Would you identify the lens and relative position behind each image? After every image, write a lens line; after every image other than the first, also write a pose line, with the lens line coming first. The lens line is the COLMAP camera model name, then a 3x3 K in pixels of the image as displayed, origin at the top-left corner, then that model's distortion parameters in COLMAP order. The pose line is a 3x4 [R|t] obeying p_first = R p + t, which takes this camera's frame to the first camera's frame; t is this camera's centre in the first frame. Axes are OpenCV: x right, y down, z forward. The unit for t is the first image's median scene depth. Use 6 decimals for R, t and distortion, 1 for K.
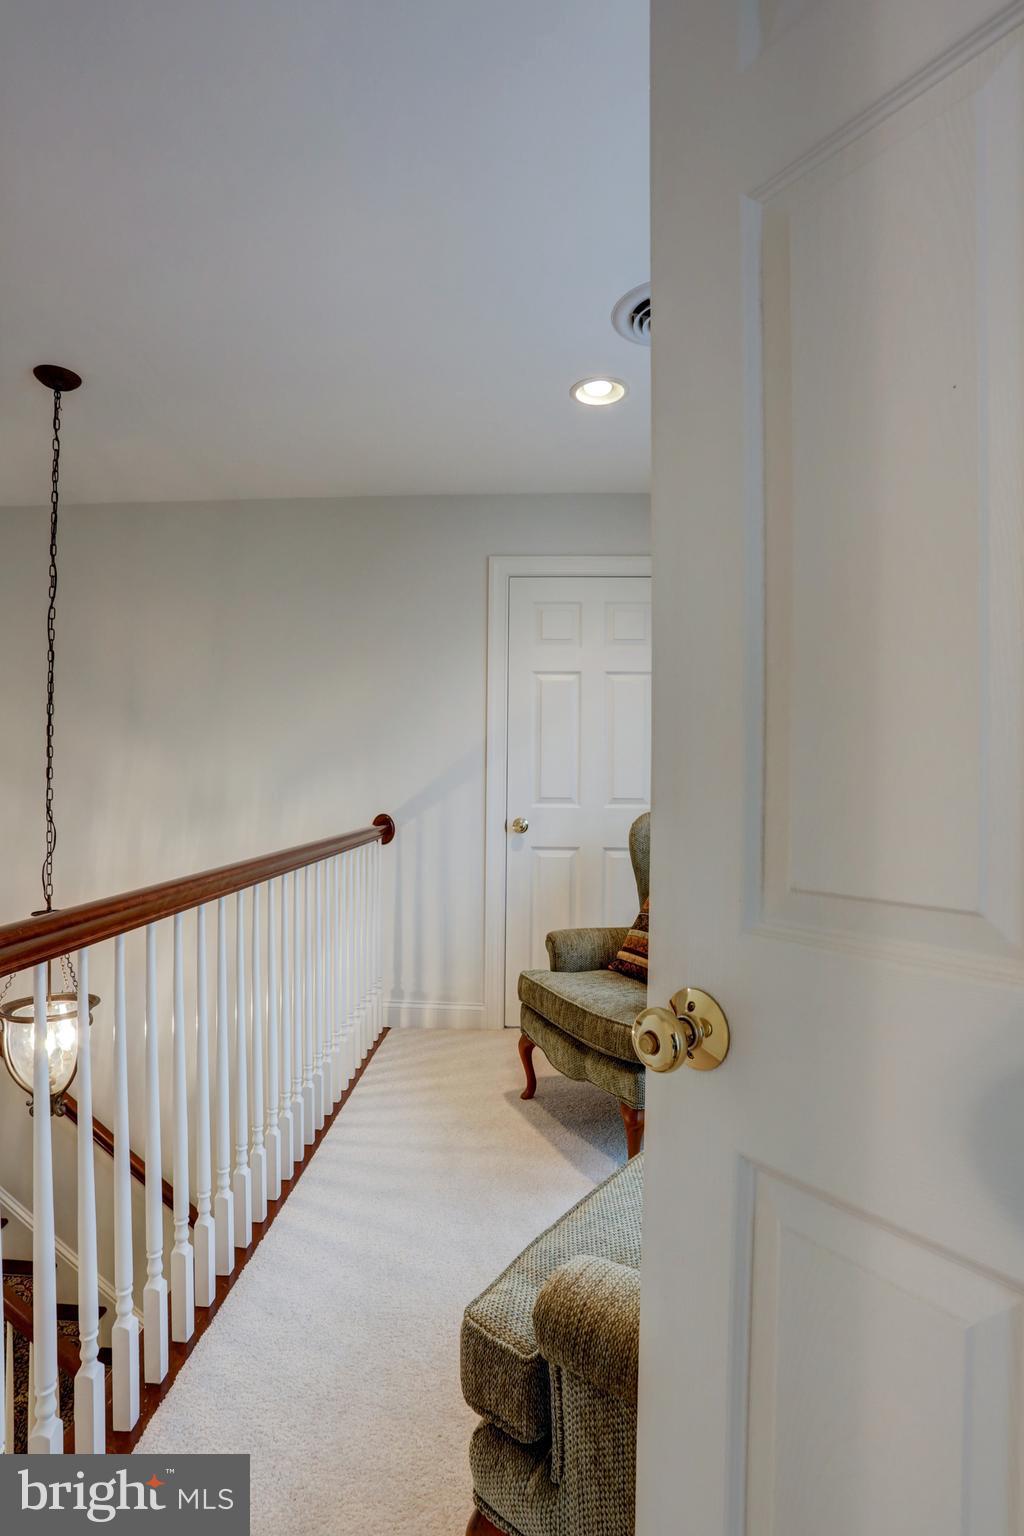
lens RADIAL K [[750.7, 0, 512.0], [0, 750.7, 768.0], [0, 0, 1]] dist [-0.083641, 0.036309]
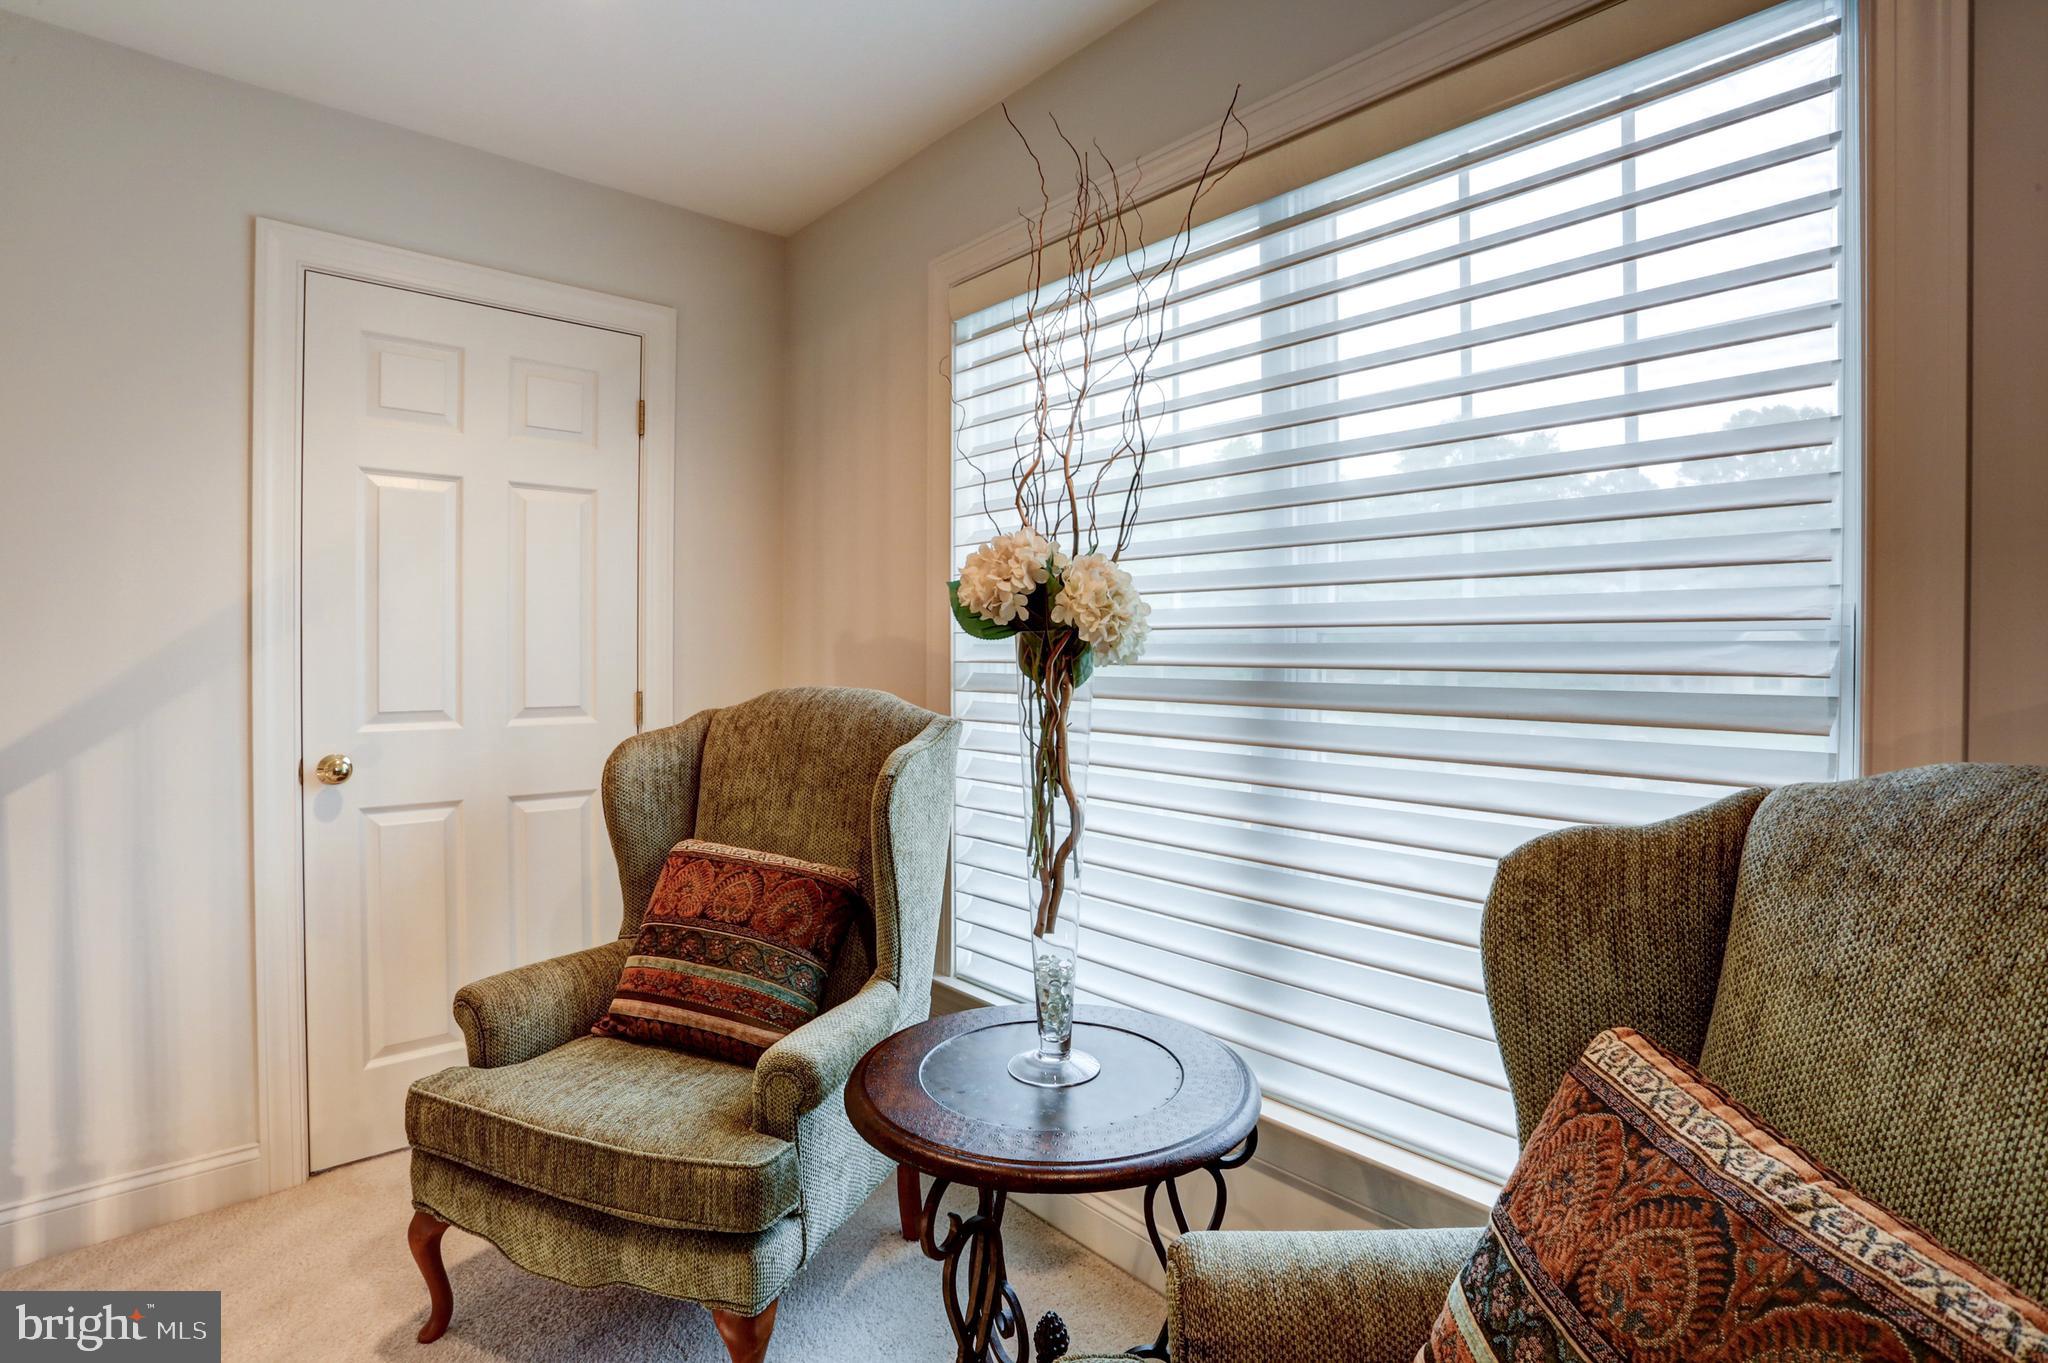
lens RADIAL K [[978.8, 0, 1013.8], [0, 978.8, 648.4], [0, 0, 1]] dist [-0.052683, 0.016716]
pose [[0.729299, -0.008826, 0.684138, -0.121401], [-0.008921, 0.999709, 0.022407, -0.030472], [-0.684137, -0.022444, 0.729008, 0.274586]]
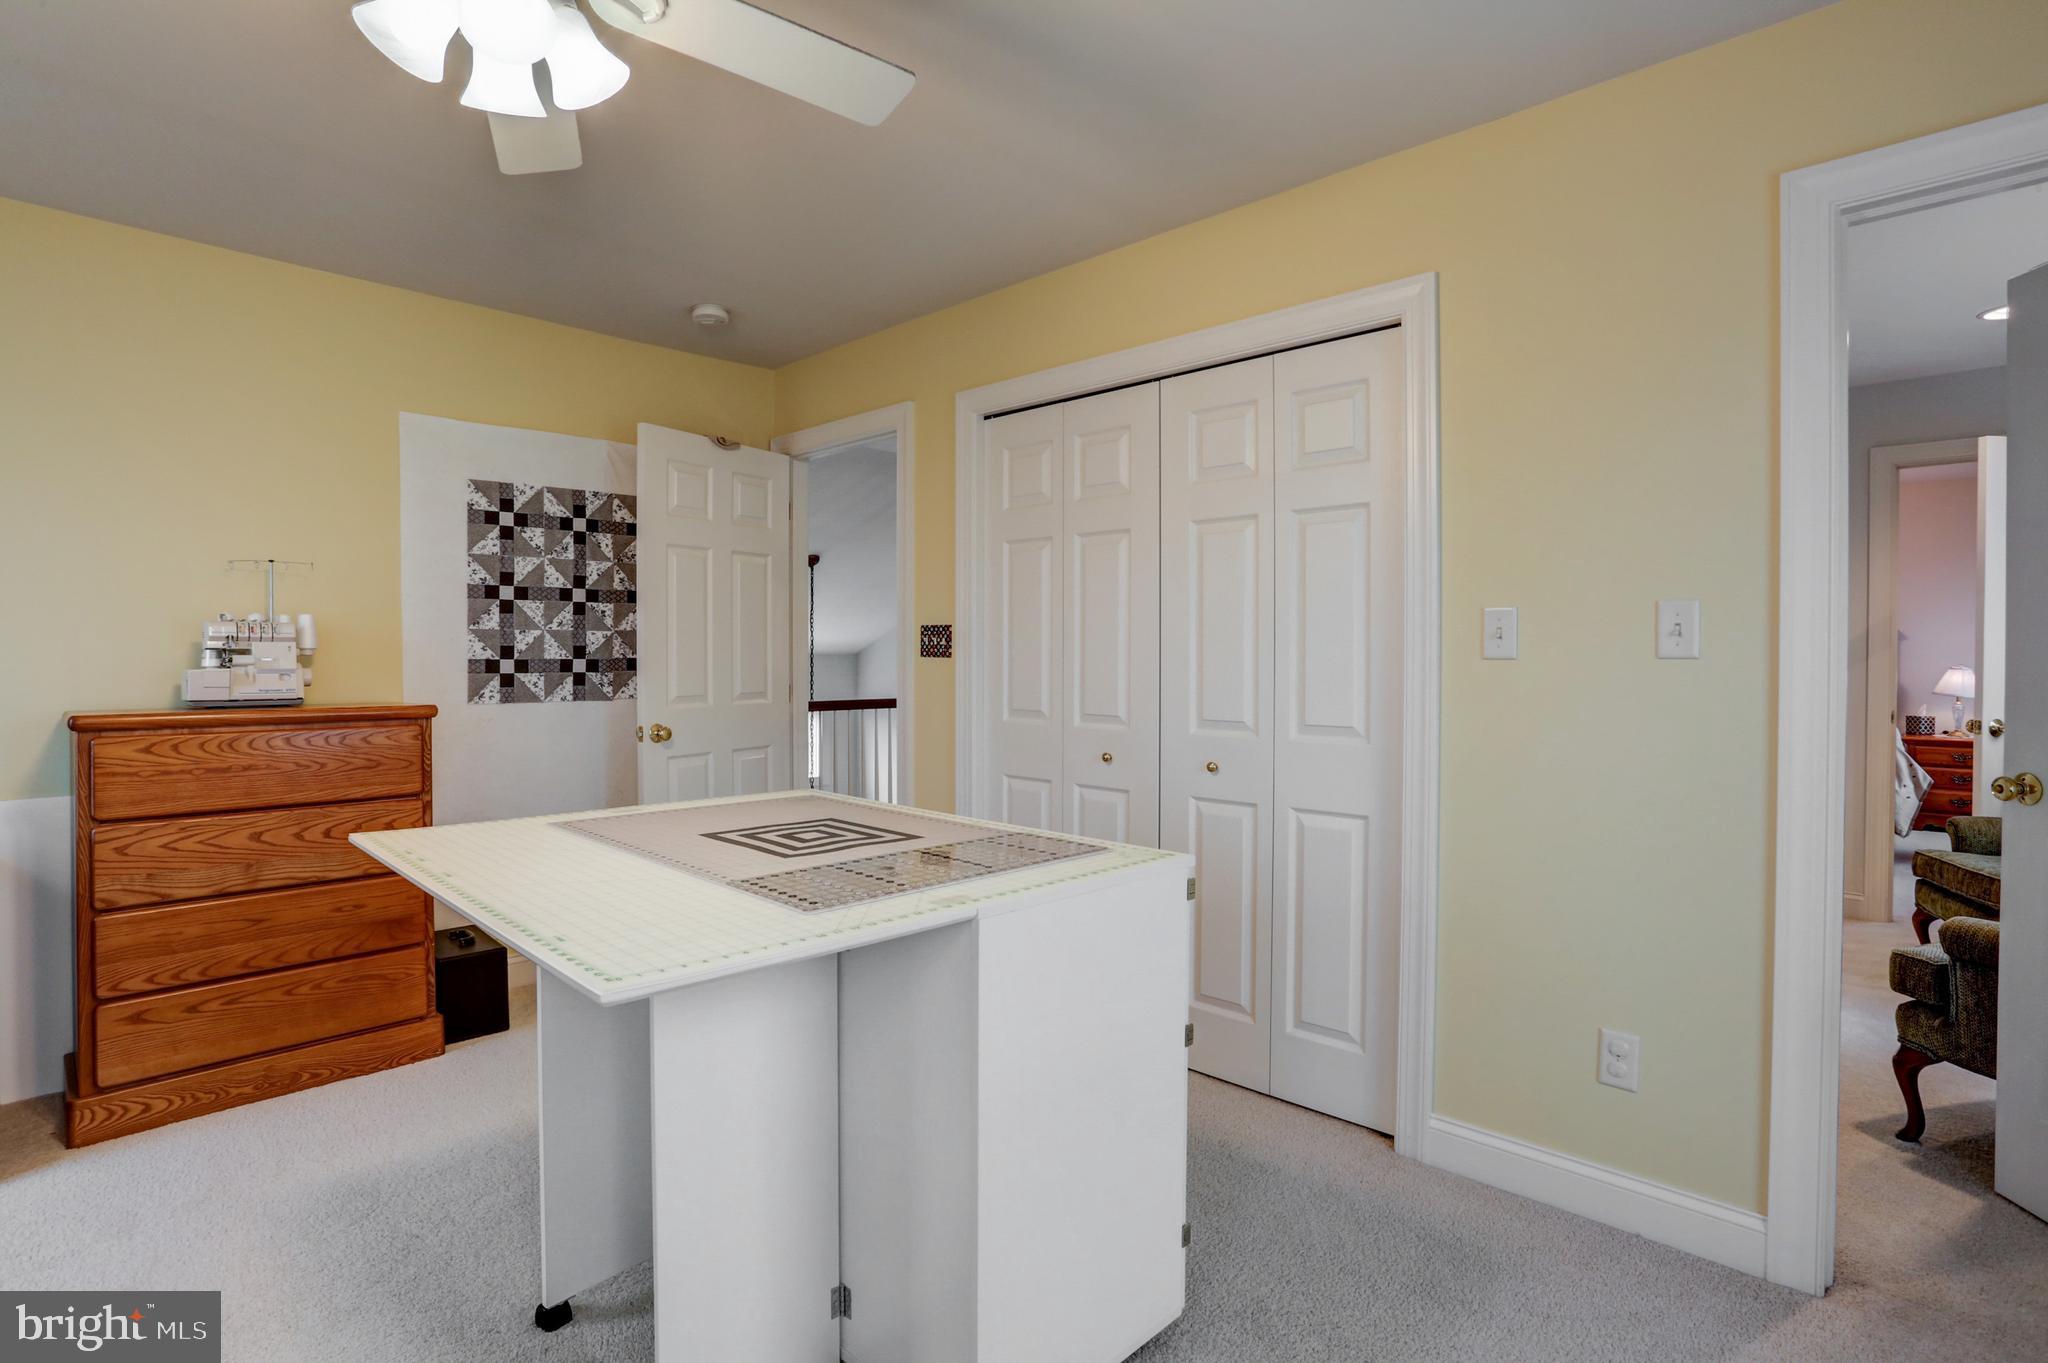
lens RADIAL K [[978.8, 0, 1013.8], [0, 978.8, 648.4], [0, 0, 1]] dist [-0.052683, 0.016716]
pose [[0.742484, -0.002915, -0.669857, -0.039815], [0.013135, 0.999862, 0.010209, -0.049531], [0.669735, -0.016379, 0.742420, -0.872631]]
